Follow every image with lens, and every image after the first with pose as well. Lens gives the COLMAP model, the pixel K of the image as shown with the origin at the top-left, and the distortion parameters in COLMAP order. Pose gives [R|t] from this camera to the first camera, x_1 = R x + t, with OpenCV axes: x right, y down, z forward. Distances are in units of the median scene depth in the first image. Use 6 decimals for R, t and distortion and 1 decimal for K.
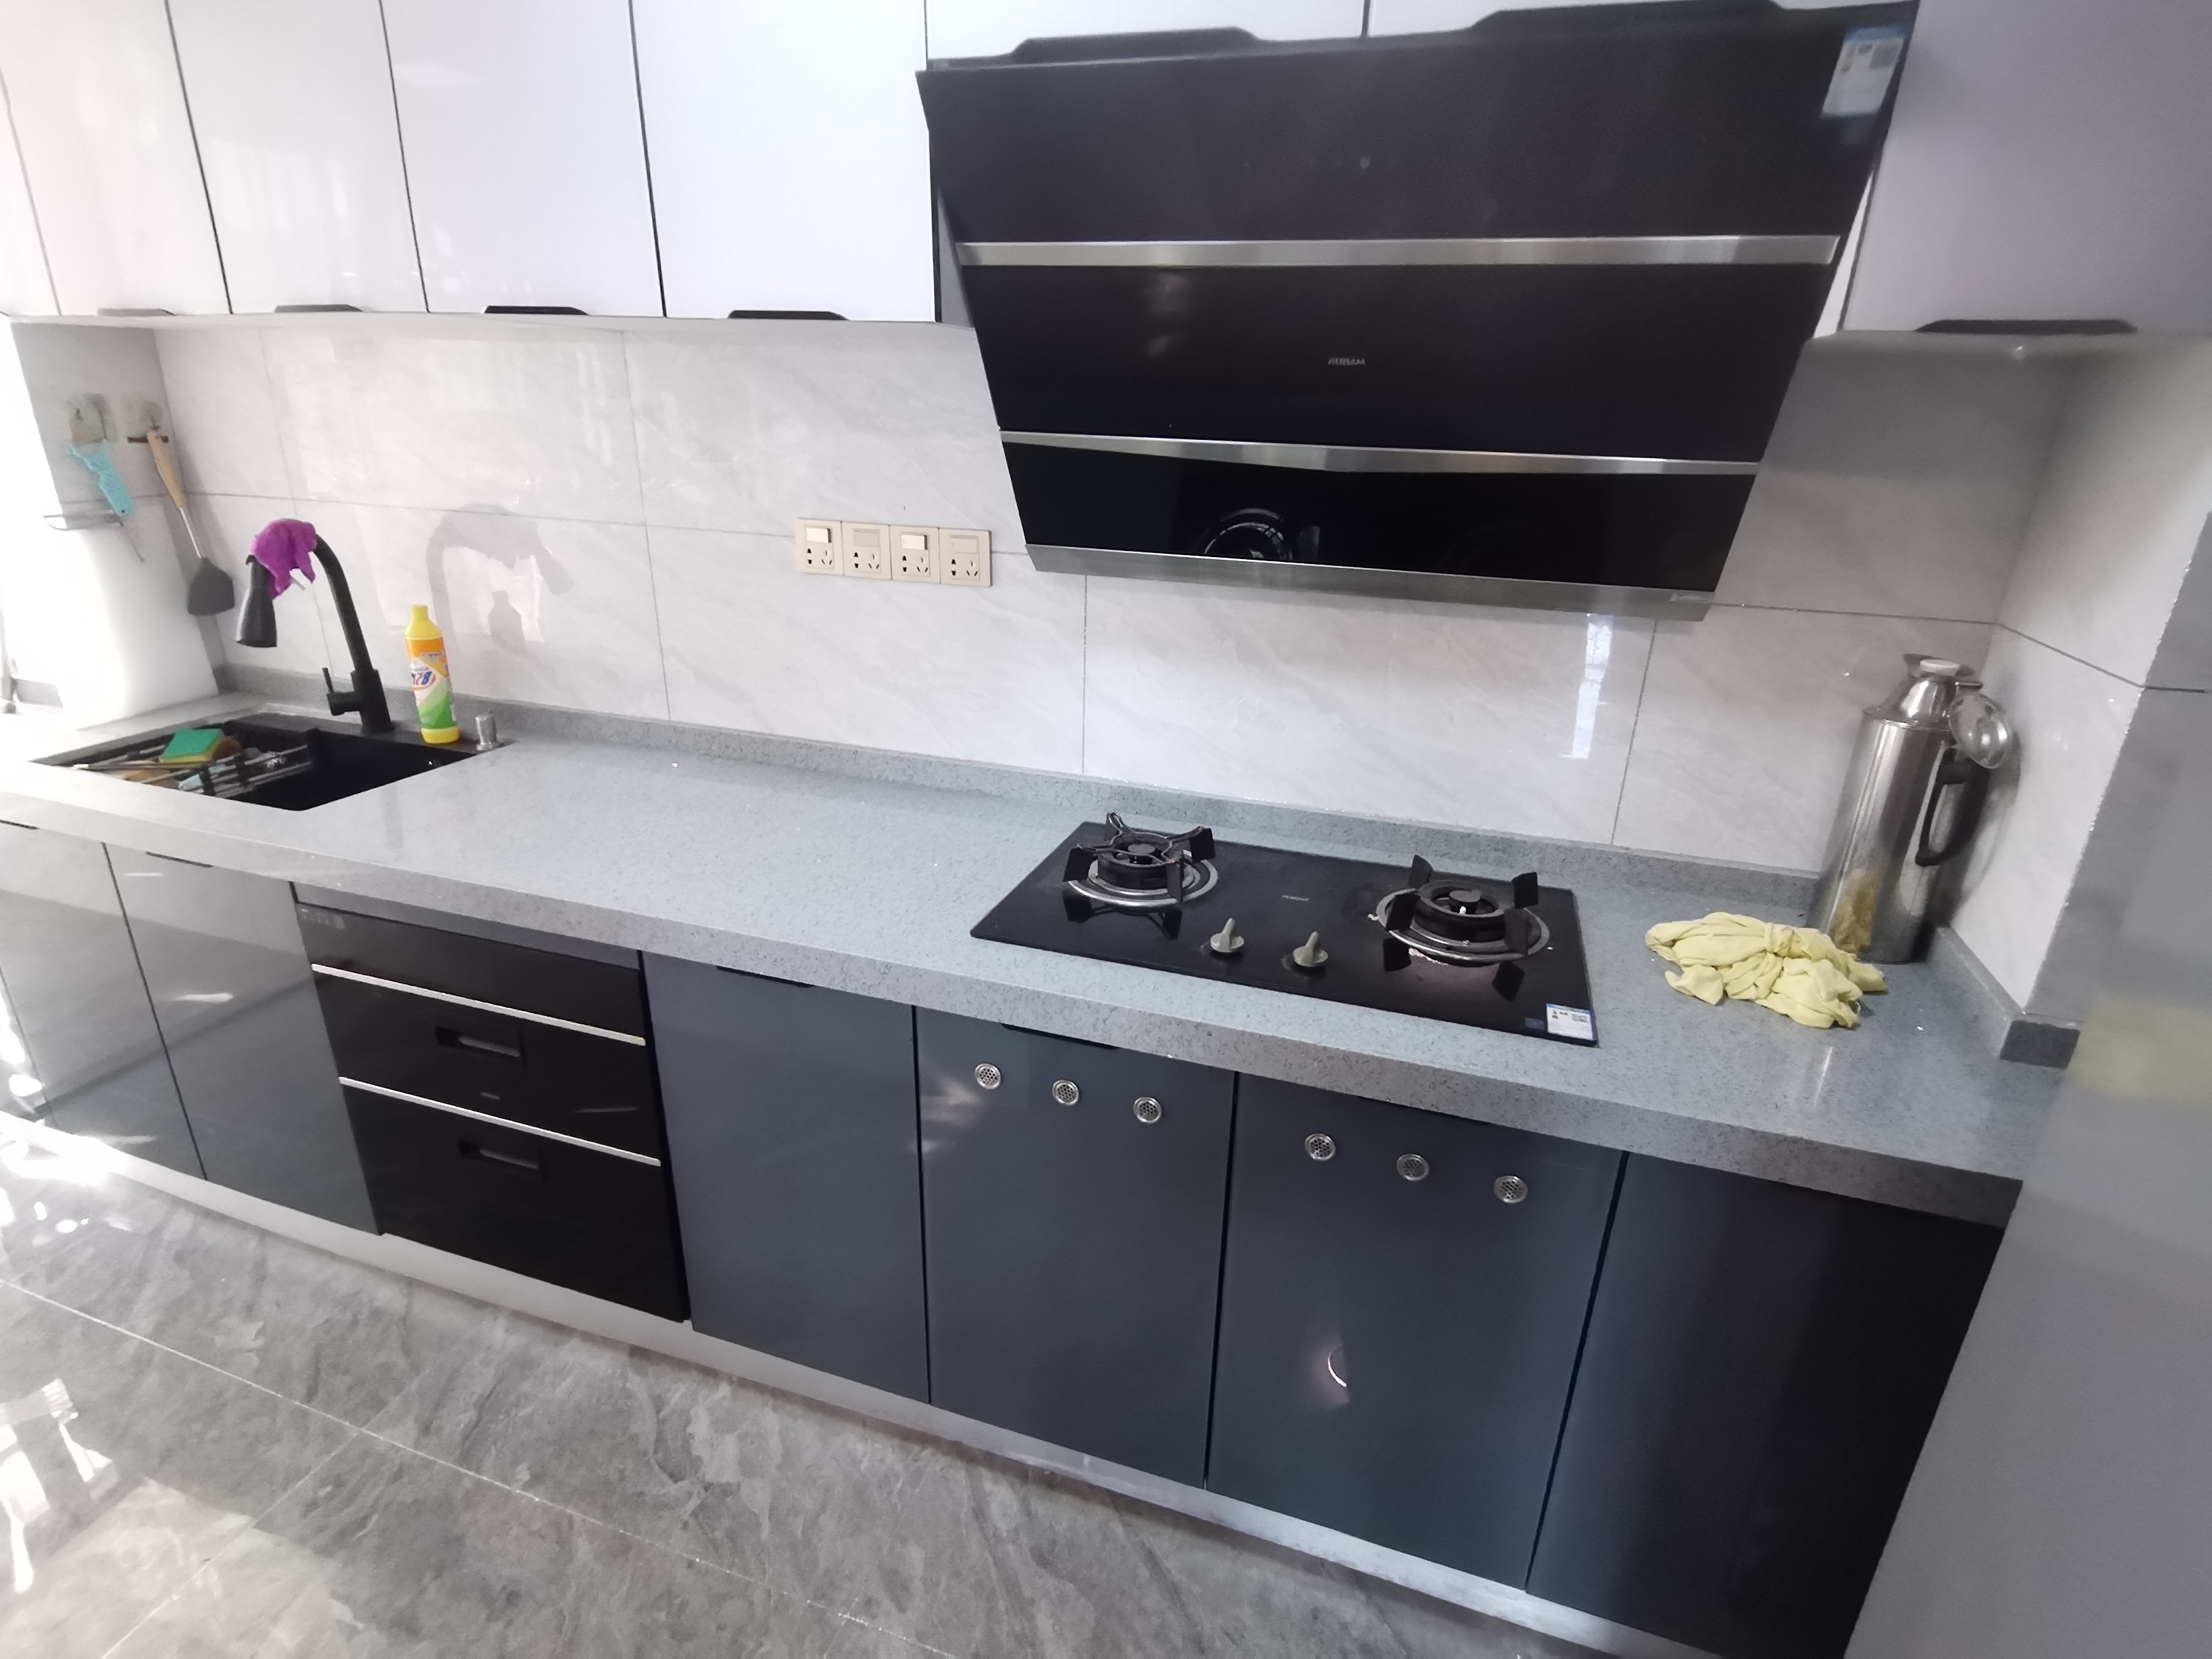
lens RADIAL K [[1119.0, 0, 1106.7], [0, 1119.0, 820.7], [0, 0, 1]] dist [-0.016823, 0.000025]
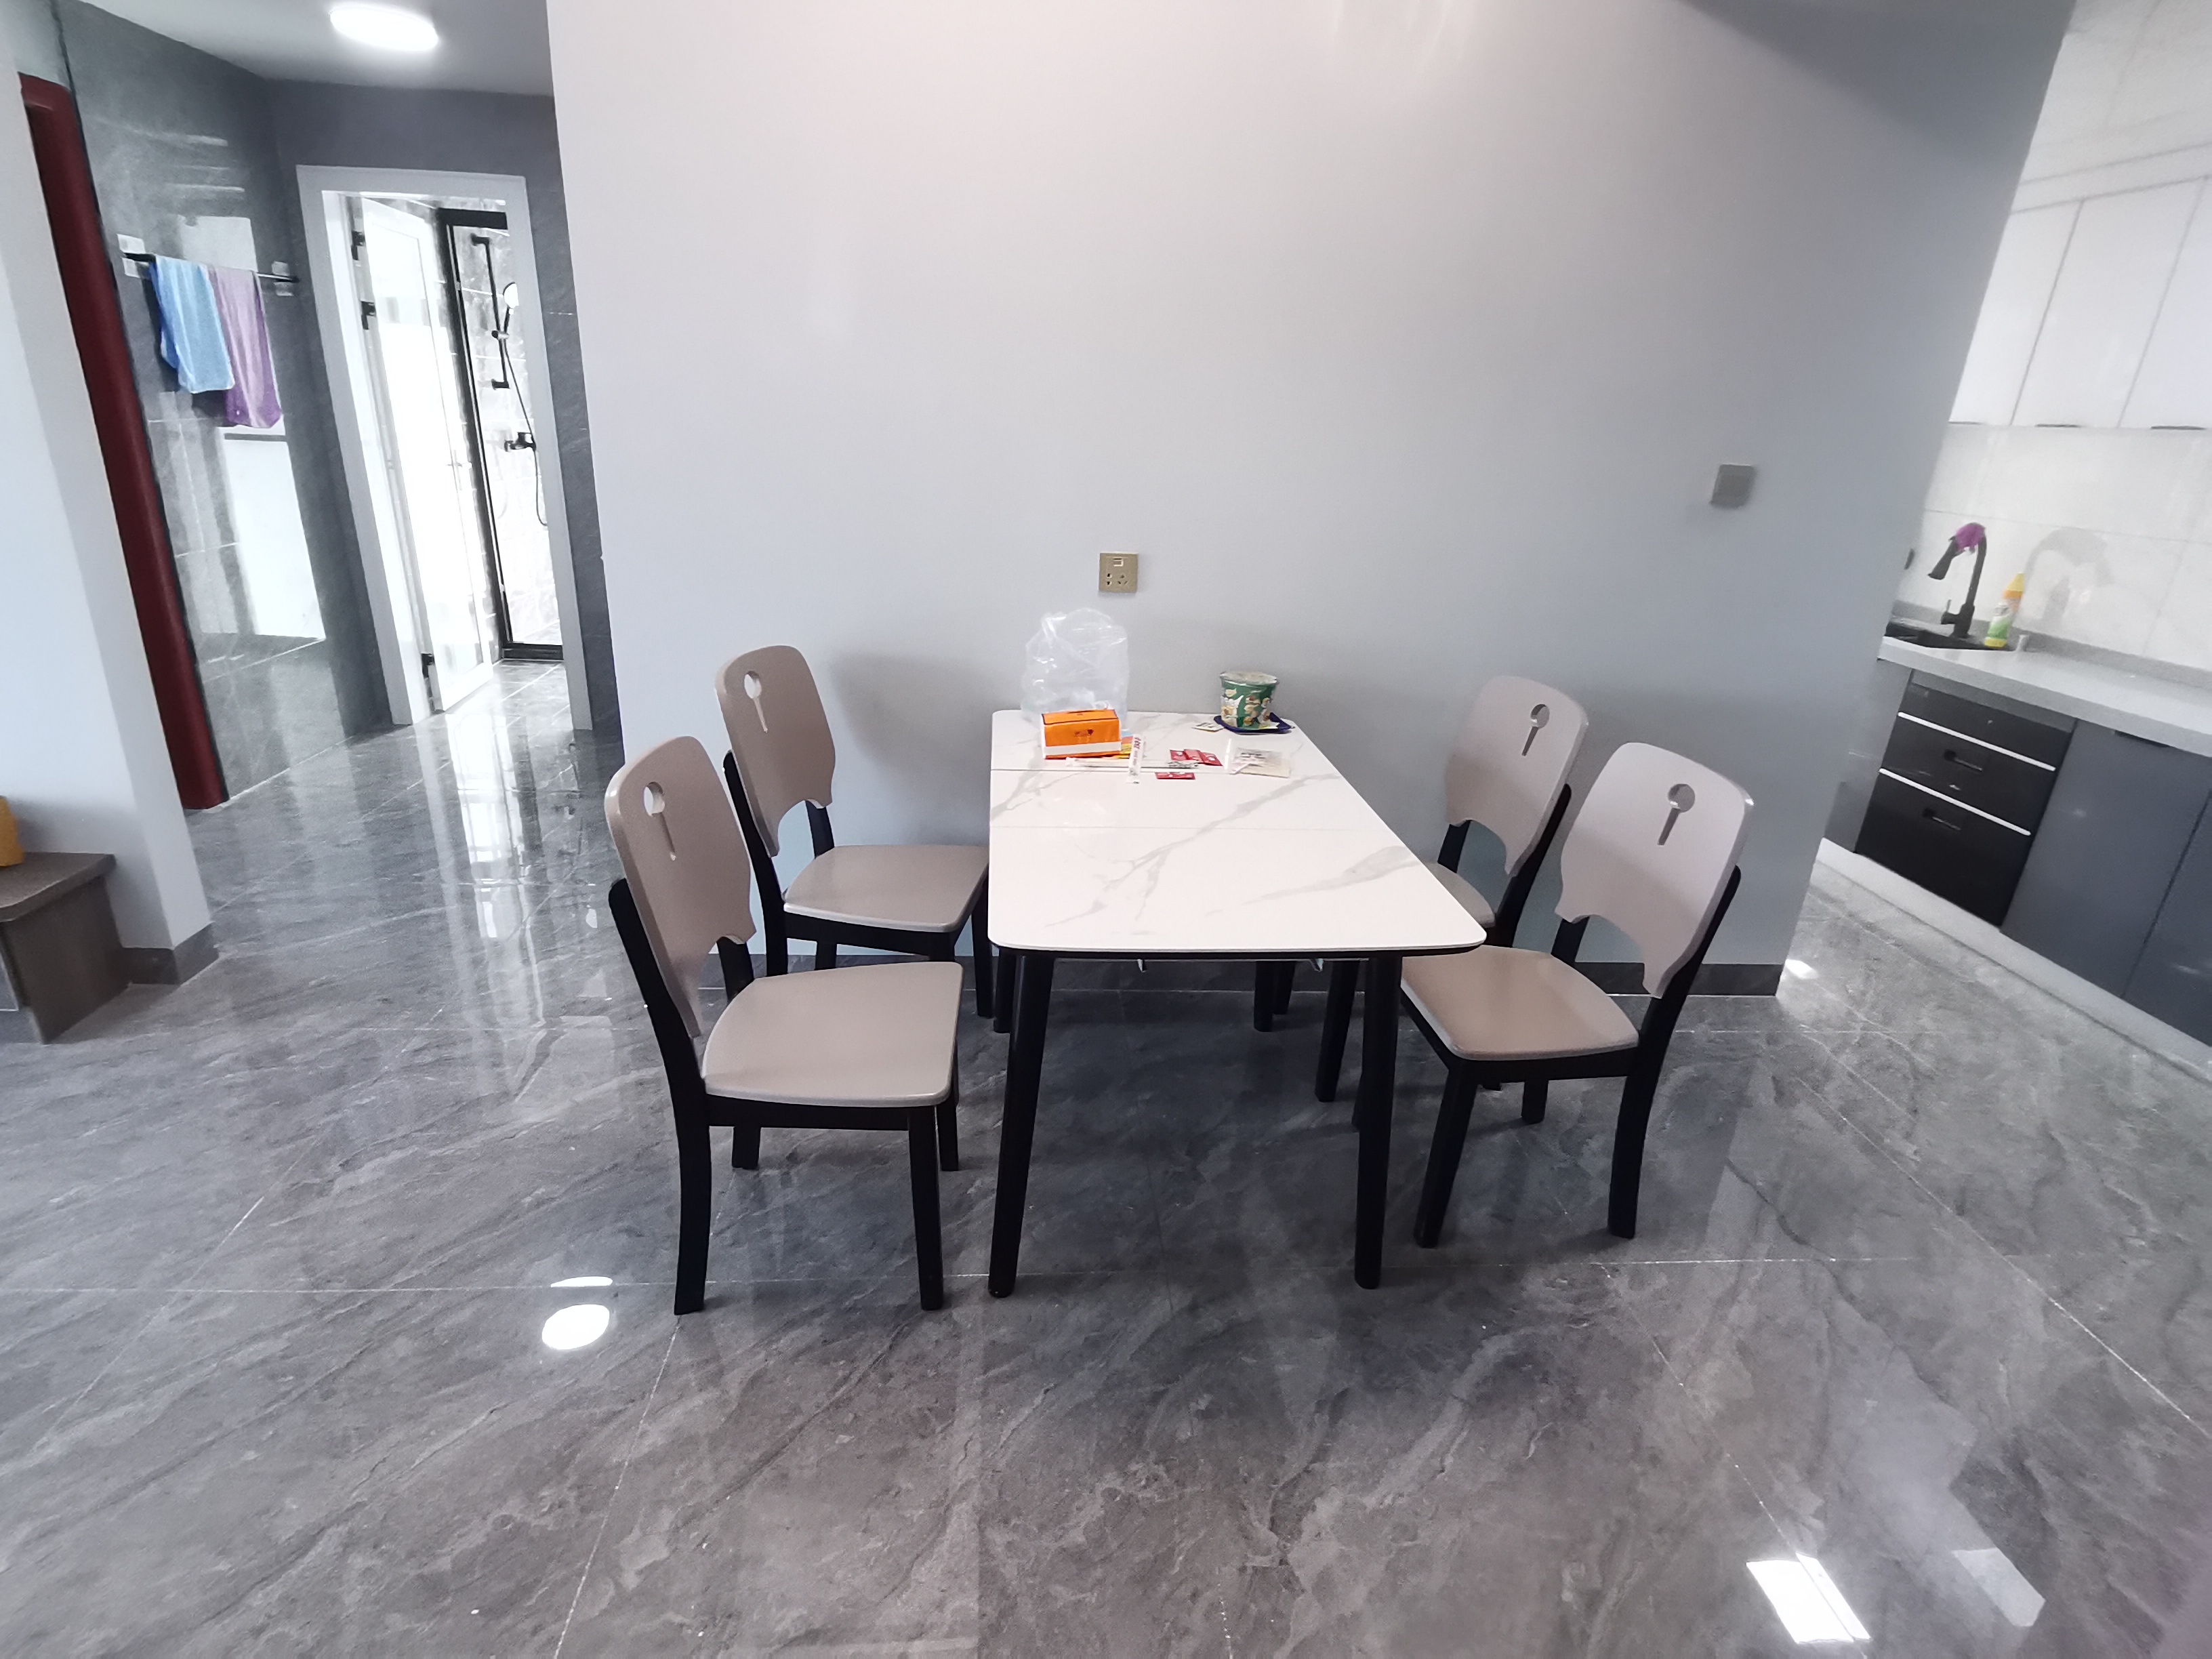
lens RADIAL K [[1119.0, 0, 1105.8], [0, 1119.0, 832.5], [0, 0, 1]] dist [-0.016823, 0.000025]
pose [[0.393695, 0.315687, -0.863334, 0.566976], [-0.357313, 0.917881, 0.172692, 0.457952], [0.846955, 0.240493, 0.474164, -1.165040]]
